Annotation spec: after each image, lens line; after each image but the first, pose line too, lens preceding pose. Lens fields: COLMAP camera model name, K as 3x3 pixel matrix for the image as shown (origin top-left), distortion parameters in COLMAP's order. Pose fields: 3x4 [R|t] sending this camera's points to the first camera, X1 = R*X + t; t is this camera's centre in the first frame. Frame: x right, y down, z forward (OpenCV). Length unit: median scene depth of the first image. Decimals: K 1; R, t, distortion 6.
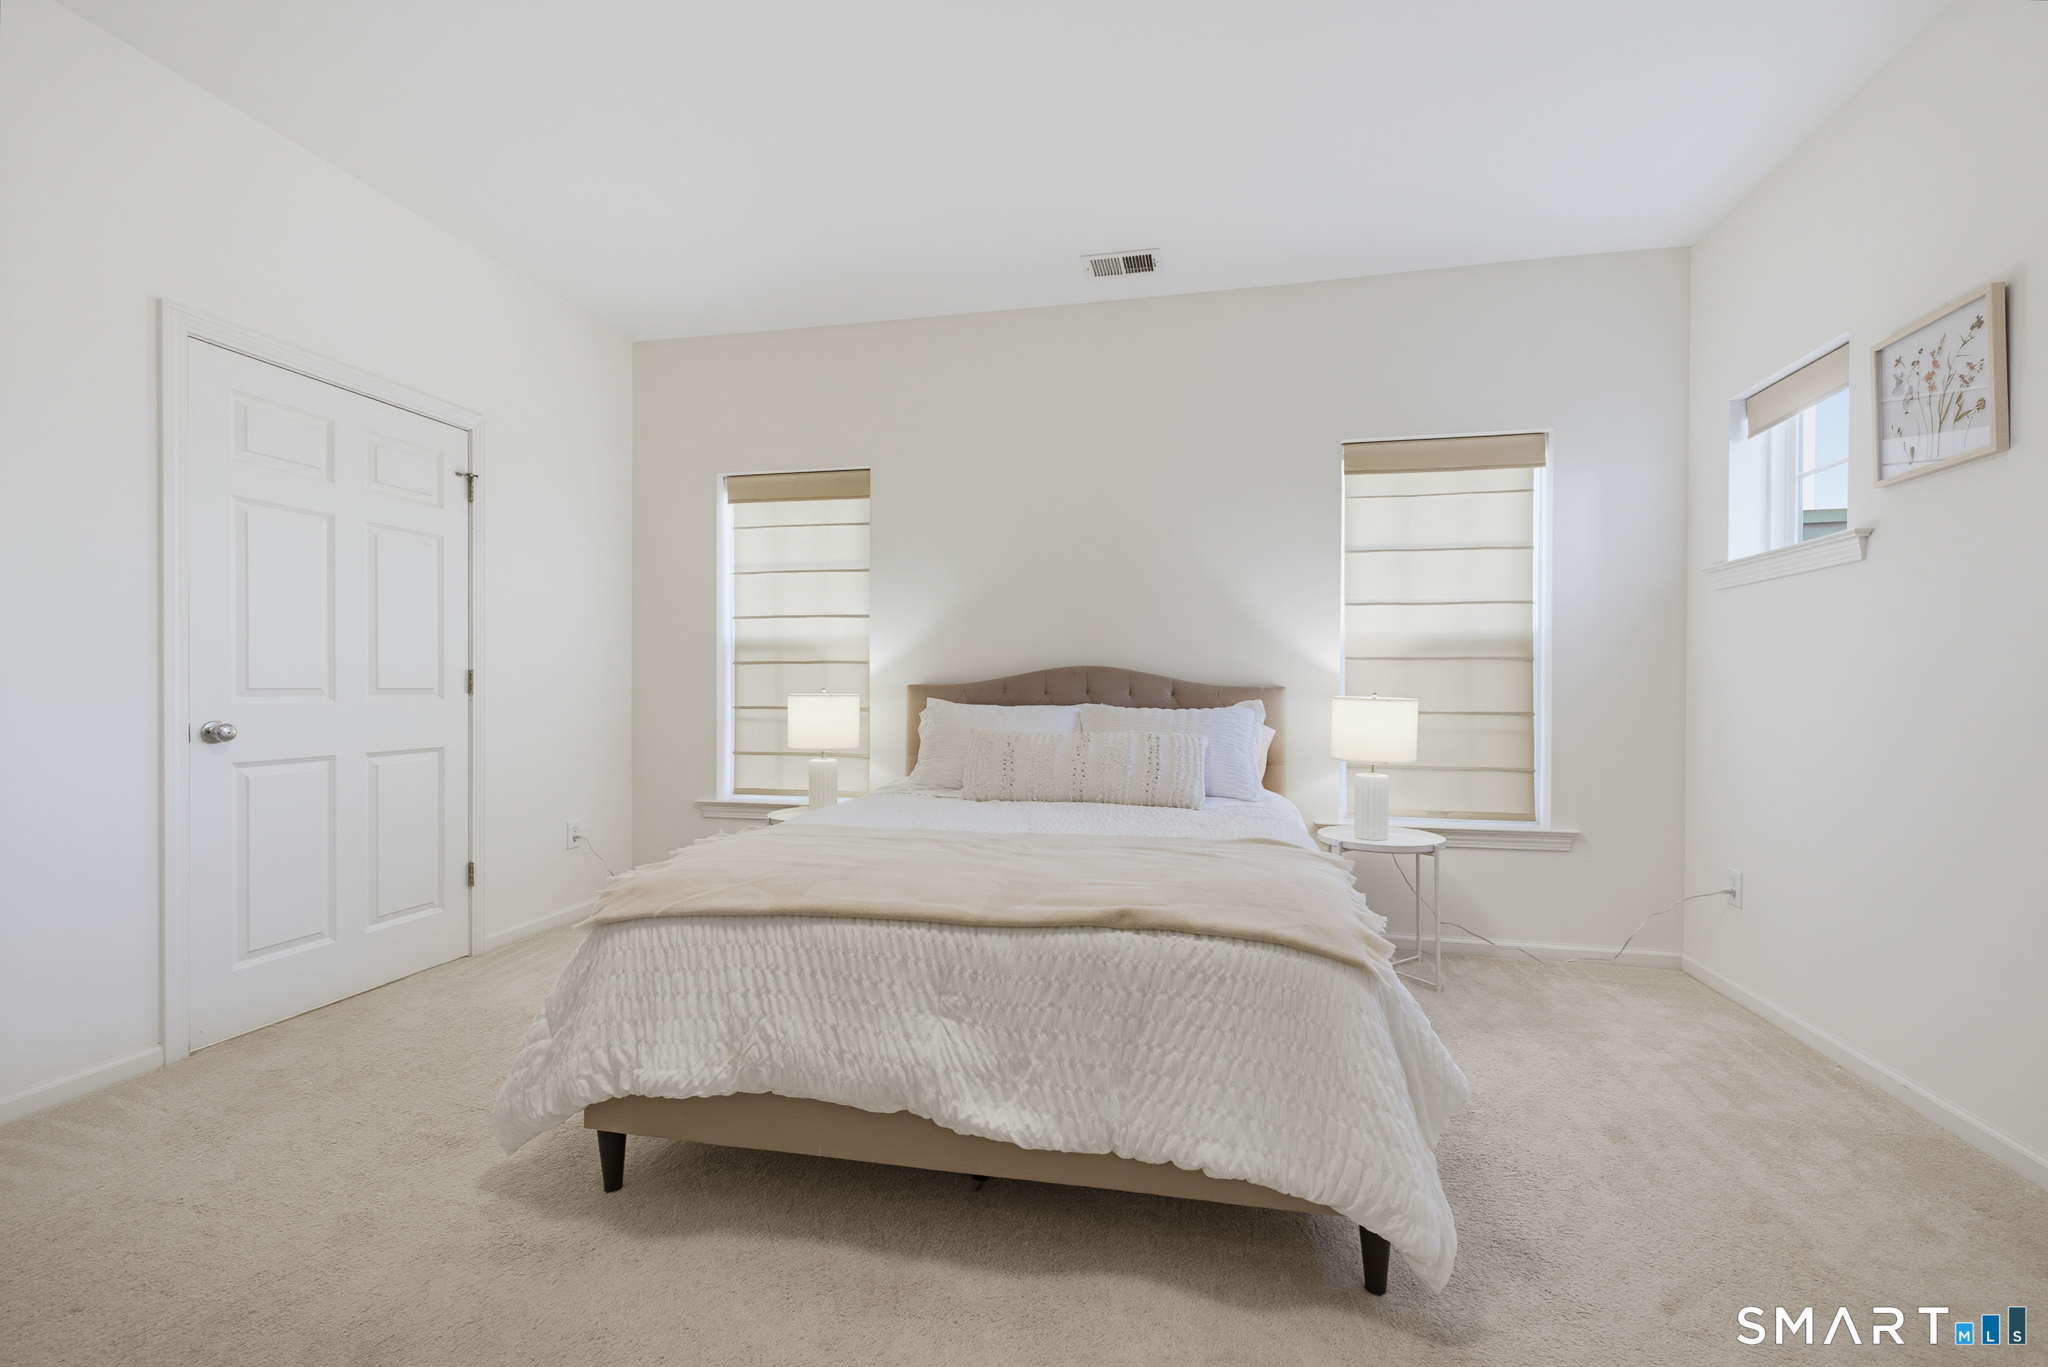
lens RADIAL K [[857.2, 0, 1028.5], [0, 857.2, 693.6], [0, 0, 1]] dist [0.005758, -0.001850]
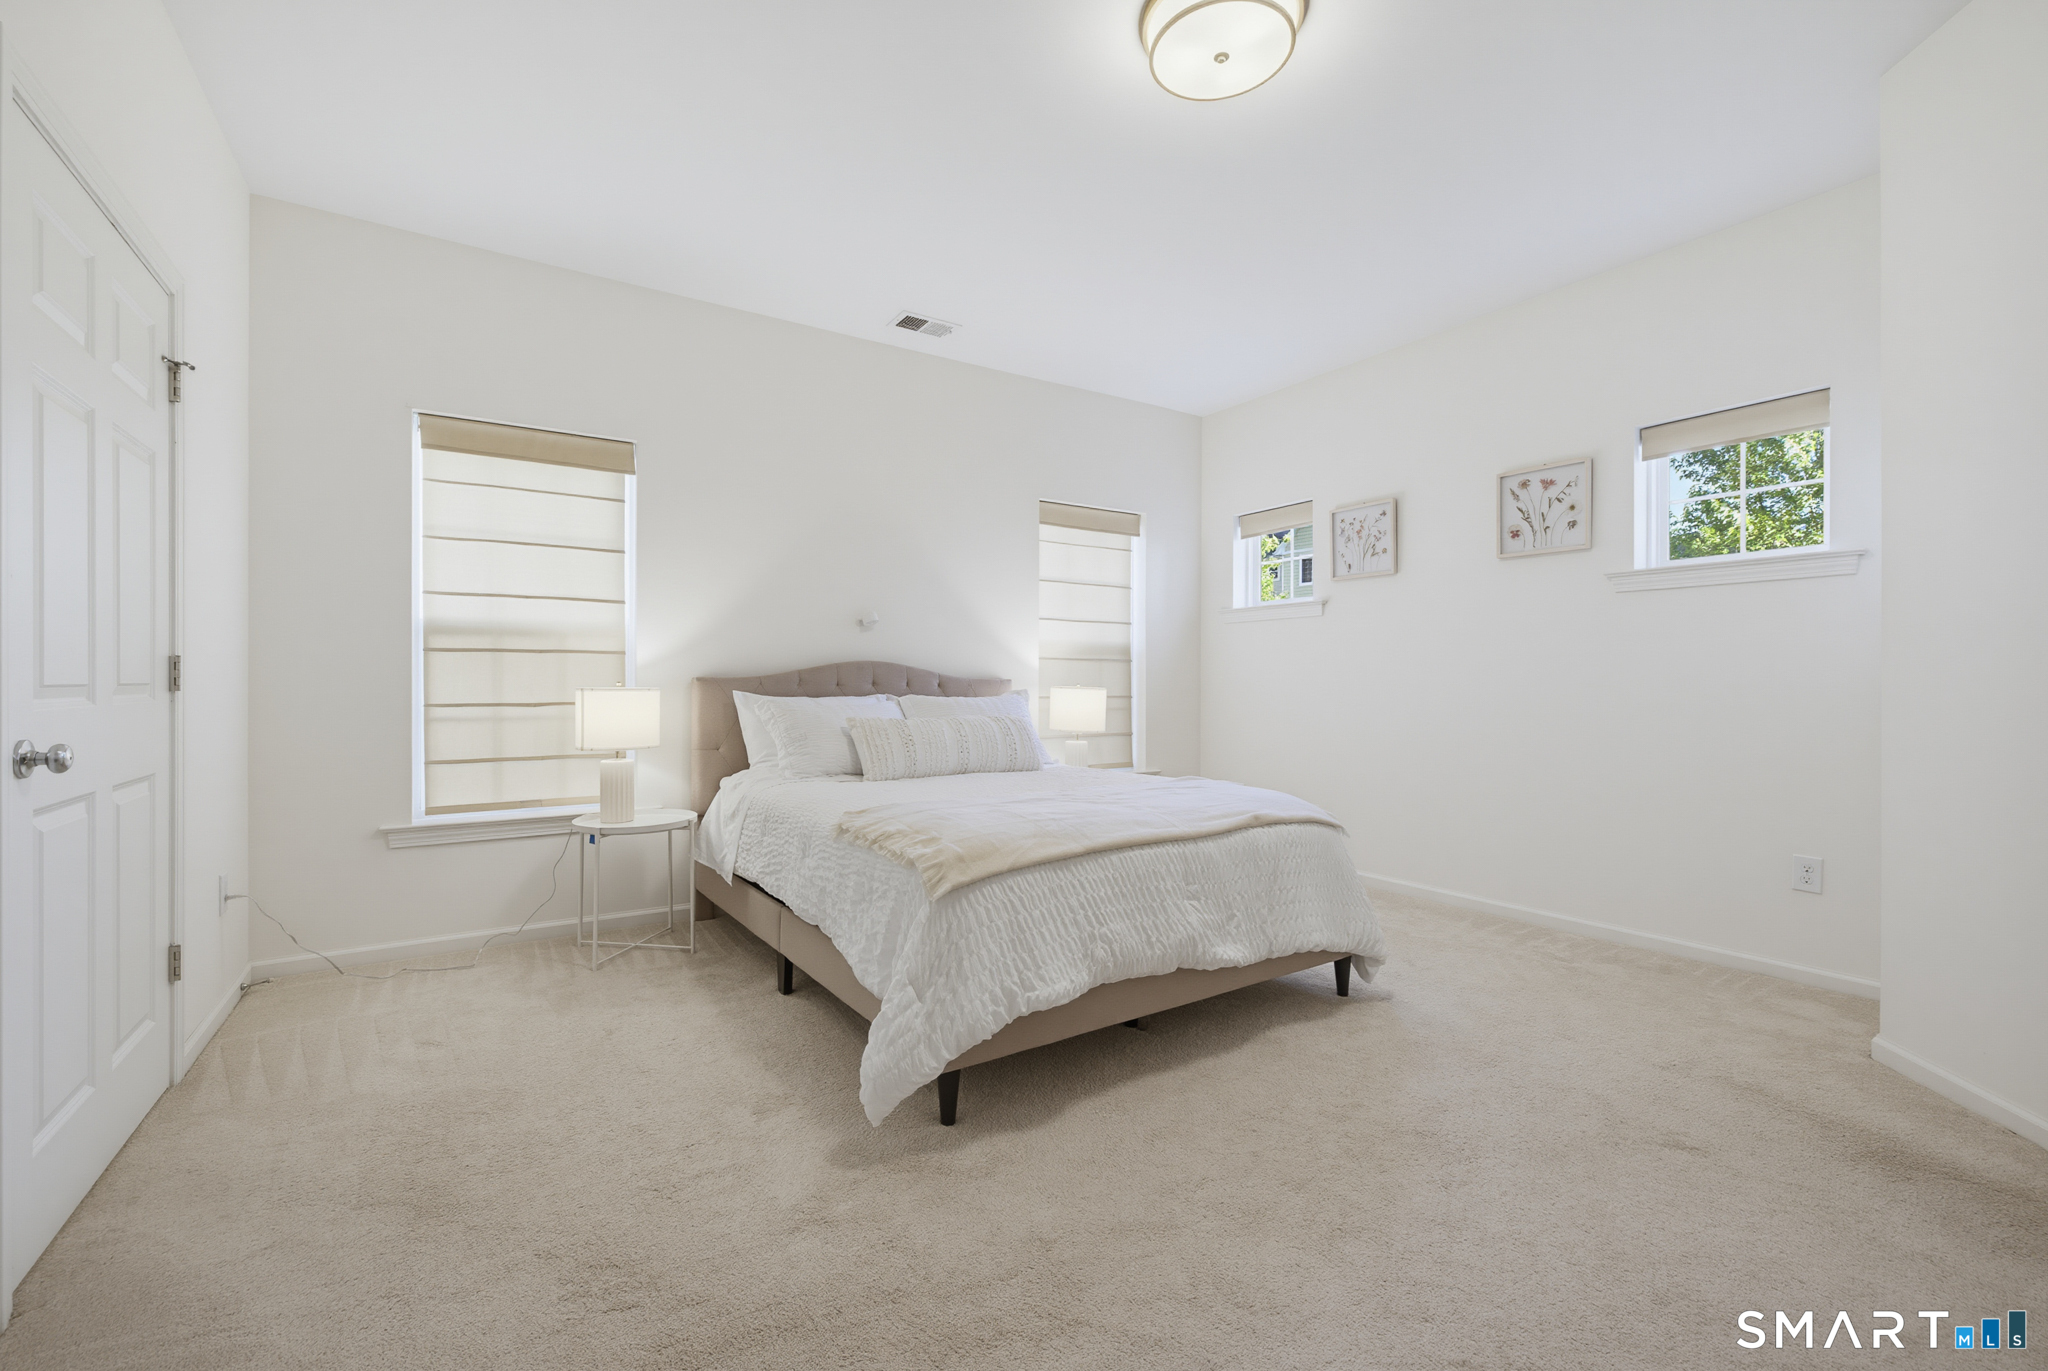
lens RADIAL K [[857.2, 0, 1007.1], [0, 857.2, 683.0], [0, 0, 1]] dist [0.005758, -0.001850]
pose [[0.710681, -0.004048, 0.703503, -0.642178], [0.004793, 0.999988, 0.000911, -0.003505], [-0.703498, 0.002724, 0.710692, 0.071731]]
